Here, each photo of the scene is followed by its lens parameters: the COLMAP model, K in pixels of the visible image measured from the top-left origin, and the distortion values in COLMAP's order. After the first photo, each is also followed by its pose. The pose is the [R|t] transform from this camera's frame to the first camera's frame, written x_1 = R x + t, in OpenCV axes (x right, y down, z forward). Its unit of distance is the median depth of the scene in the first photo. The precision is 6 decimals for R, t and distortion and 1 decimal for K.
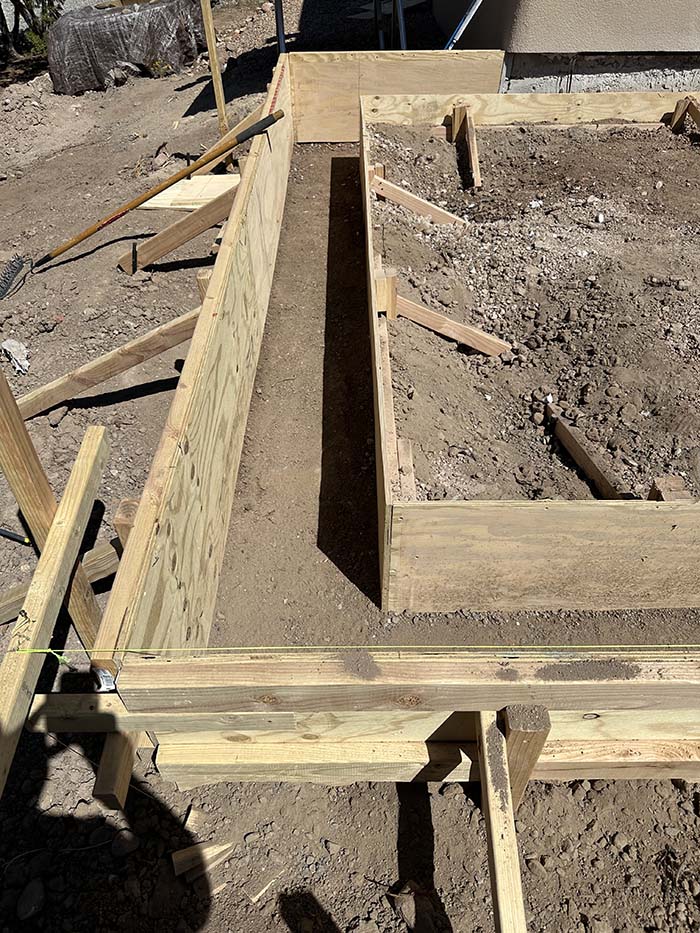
lens RADIAL K [[660.6, 0, 352.5], [0, 660.6, 464.1], [0, 0, 1]] dist [-0.019853, -0.010636]
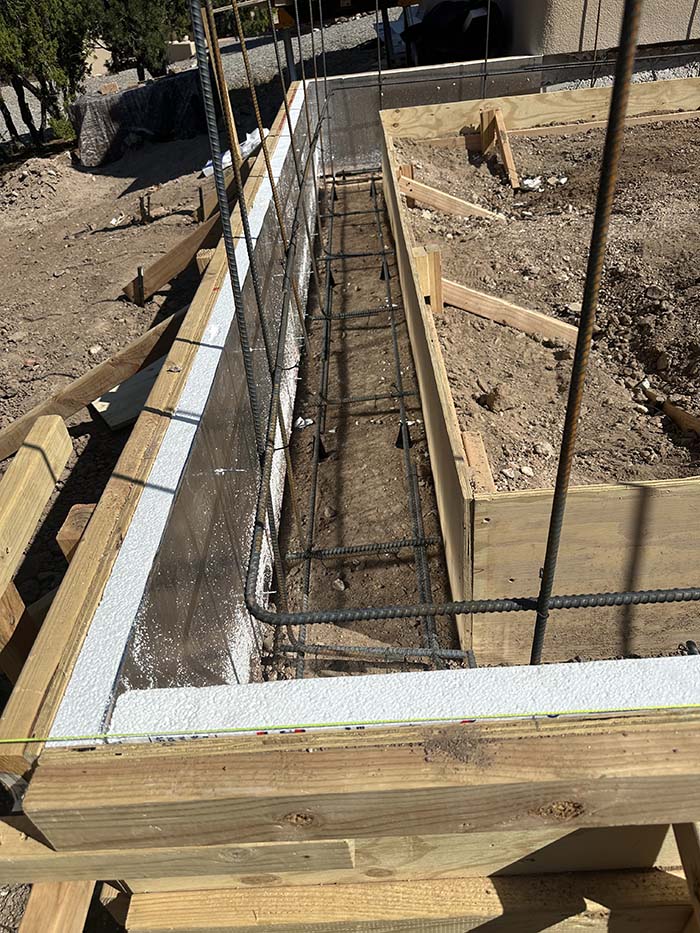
lens RADIAL K [[660.6, 0, 345.9], [0, 660.6, 468.7], [0, 0, 1]] dist [-0.019853, -0.010636]
pose [[0.994893, -0.074034, -0.068608, -0.021287], [0.066743, 0.992433, -0.103068, 0.088399], [0.075720, 0.097962, 0.992305, 0.300441]]
